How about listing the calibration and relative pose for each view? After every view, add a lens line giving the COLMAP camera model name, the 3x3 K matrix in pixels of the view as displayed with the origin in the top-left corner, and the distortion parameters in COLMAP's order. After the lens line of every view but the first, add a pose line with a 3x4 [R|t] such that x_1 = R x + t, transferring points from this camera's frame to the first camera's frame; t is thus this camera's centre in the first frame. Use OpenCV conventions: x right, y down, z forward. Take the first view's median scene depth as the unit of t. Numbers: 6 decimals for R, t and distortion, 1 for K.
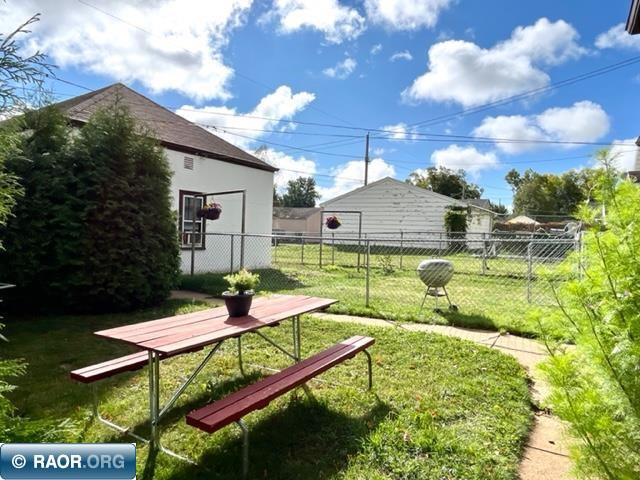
lens RADIAL K [[411.9, 0, 319.4], [0, 411.9, 240.2], [0, 0, 1]] dist [-0.006281, -0.000883]
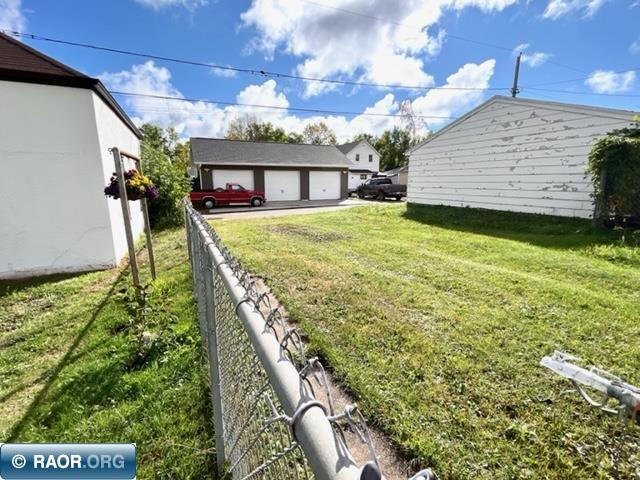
lens RADIAL K [[281.5, 0, 319.9], [0, 281.5, 239.7], [0, 0, 1]] dist [-0.000388, -0.000015]
pose [[0.794564, 0.097385, -0.599320, 0.231594], [0.000945, 0.986854, 0.161609, -0.009623], [0.607180, -0.128975, 0.784027, 0.488044]]
